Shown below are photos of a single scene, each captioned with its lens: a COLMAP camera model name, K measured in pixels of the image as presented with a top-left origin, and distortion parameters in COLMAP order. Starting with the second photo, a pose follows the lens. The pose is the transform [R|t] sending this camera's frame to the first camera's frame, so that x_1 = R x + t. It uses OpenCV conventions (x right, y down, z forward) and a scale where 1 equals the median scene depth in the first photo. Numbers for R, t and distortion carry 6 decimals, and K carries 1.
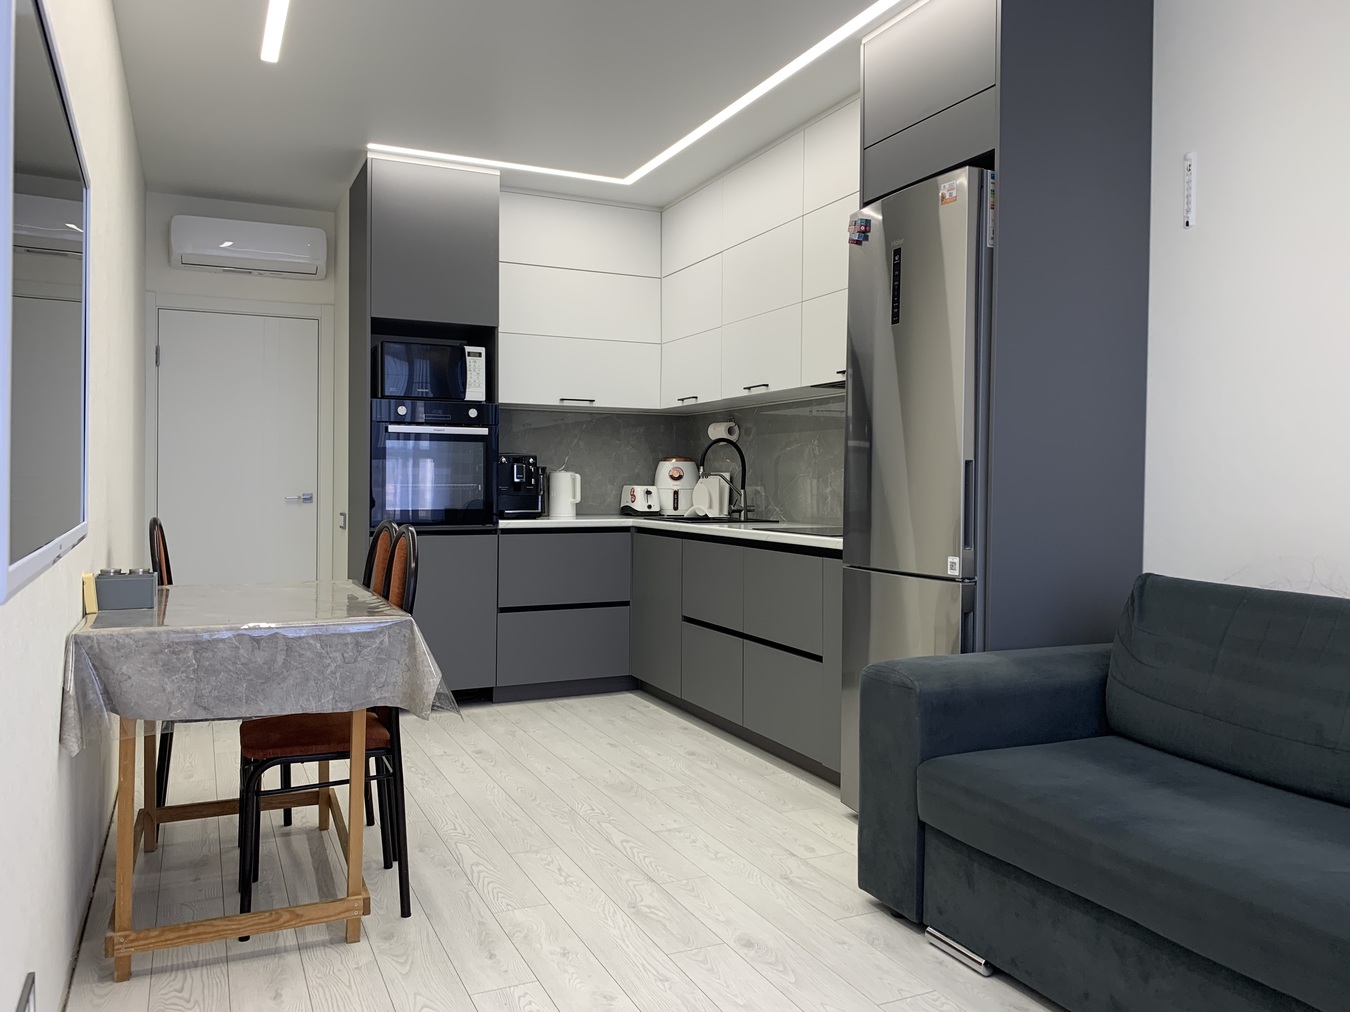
lens RADIAL K [[1028.0, 0, 675.0], [0, 1028.0, 506.0], [0, 0, 1]] dist [0.113895, -0.001048]
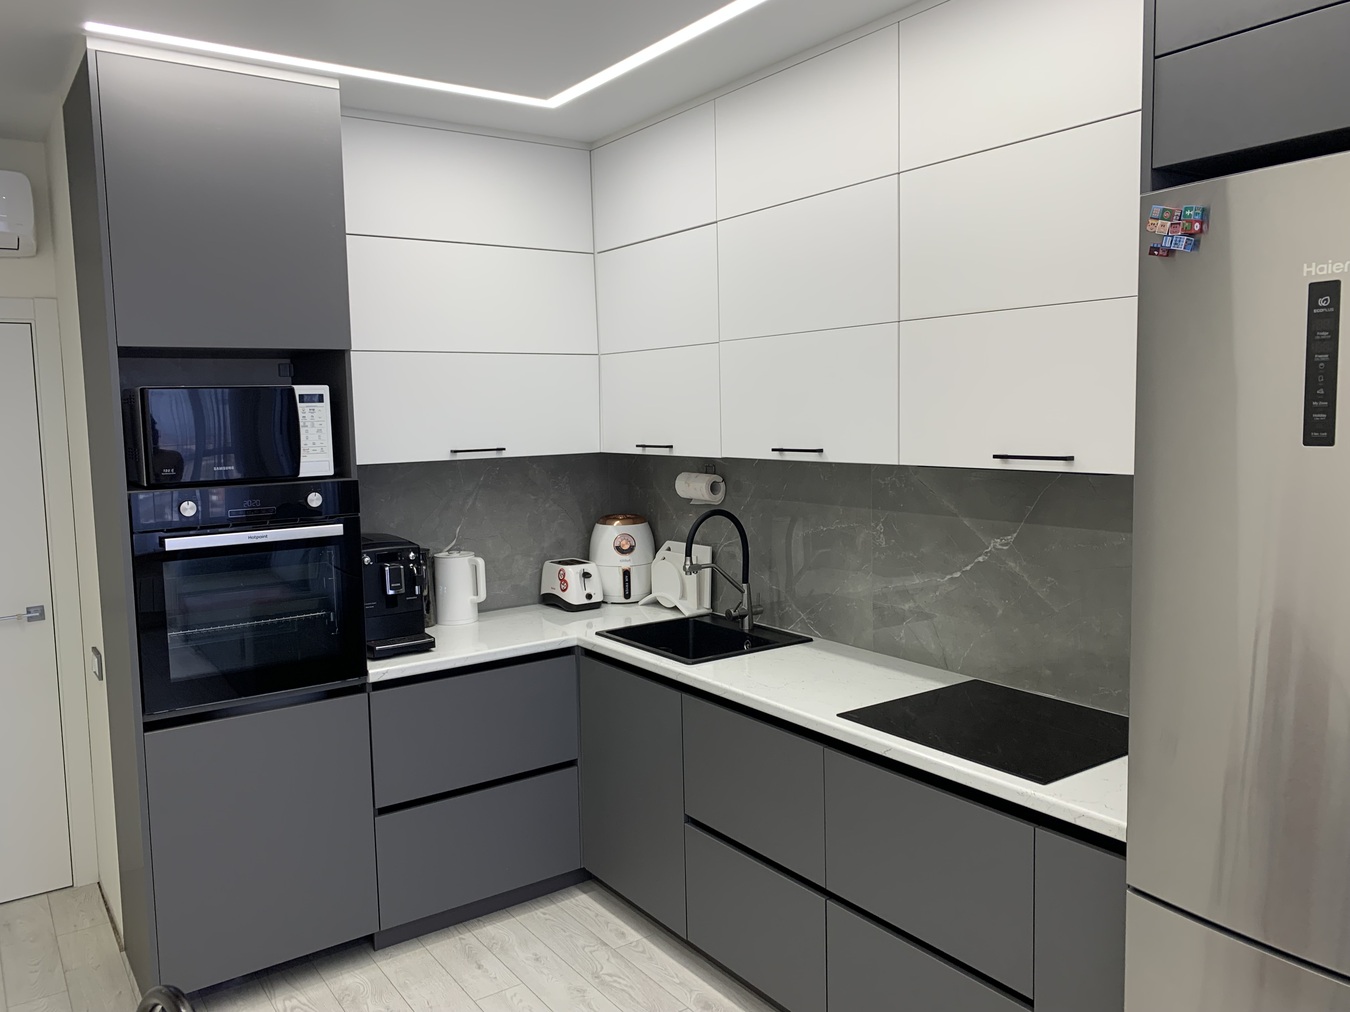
lens RADIAL K [[1006.1, 0, 675.0], [0, 1006.1, 506.0], [0, 0, 1]] dist [-0.007481, 0.046647]
pose [[0.982493, -0.046139, 0.180494, -0.092422], [0.031195, 0.995912, 0.084772, -0.121534], [-0.183668, -0.077657, 0.979916, 0.380224]]
